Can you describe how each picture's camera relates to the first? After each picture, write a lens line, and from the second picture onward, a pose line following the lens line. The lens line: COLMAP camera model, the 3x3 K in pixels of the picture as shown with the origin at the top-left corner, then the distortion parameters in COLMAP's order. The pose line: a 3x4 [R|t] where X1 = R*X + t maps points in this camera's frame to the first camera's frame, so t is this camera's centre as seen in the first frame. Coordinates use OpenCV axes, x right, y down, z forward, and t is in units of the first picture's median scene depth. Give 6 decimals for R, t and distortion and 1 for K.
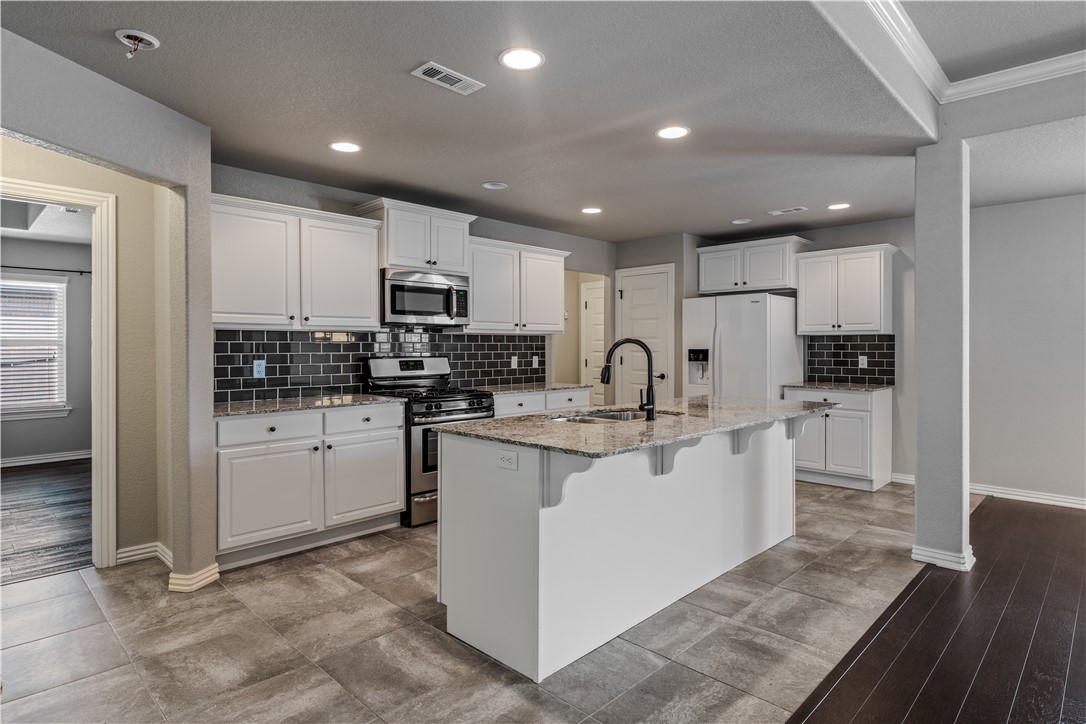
lens RADIAL K [[584.9, 0, 543.2], [0, 584.9, 354.7], [0, 0, 1]] dist [-0.001881, -0.000797]
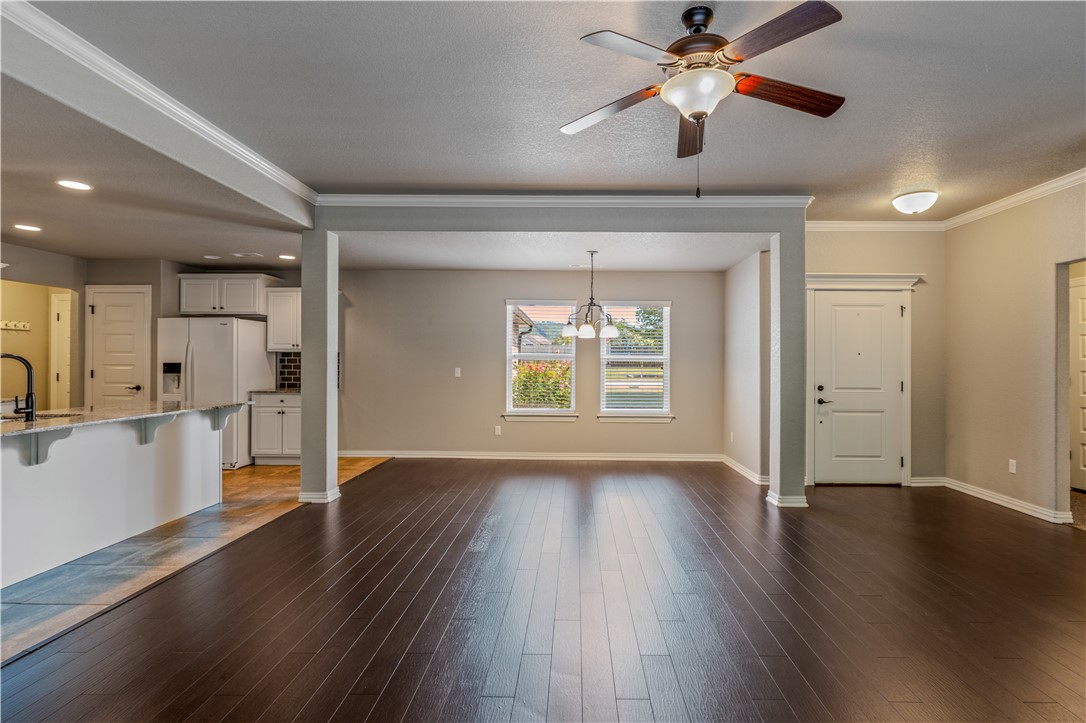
lens RADIAL K [[525.4, 0, 563.4], [0, 525.4, 357.3], [0, 0, 1]] dist [0.001781, -0.000170]
pose [[0.728927, 0.005593, 0.684569, 0.135249], [0.007494, 0.999842, -0.016148, 0.002714], [-0.684550, 0.016901, 0.728770, -0.311712]]
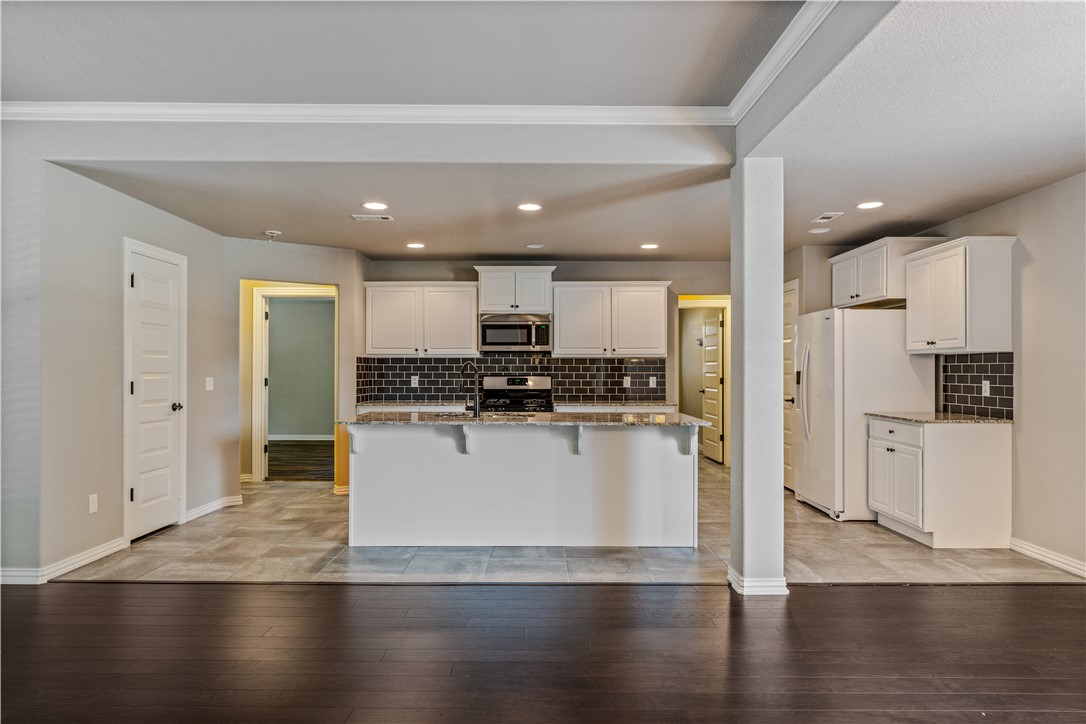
lens RADIAL K [[657.0, 0, 542.6], [0, 657.0, 360.3], [0, 0, 1]] dist [0.000566, 0.000196]
pose [[0.700403, -0.007805, -0.713705, 0.825997], [-0.010737, 0.999712, -0.021470, 0.000419], [0.713667, 0.022700, 0.700117, -0.021737]]
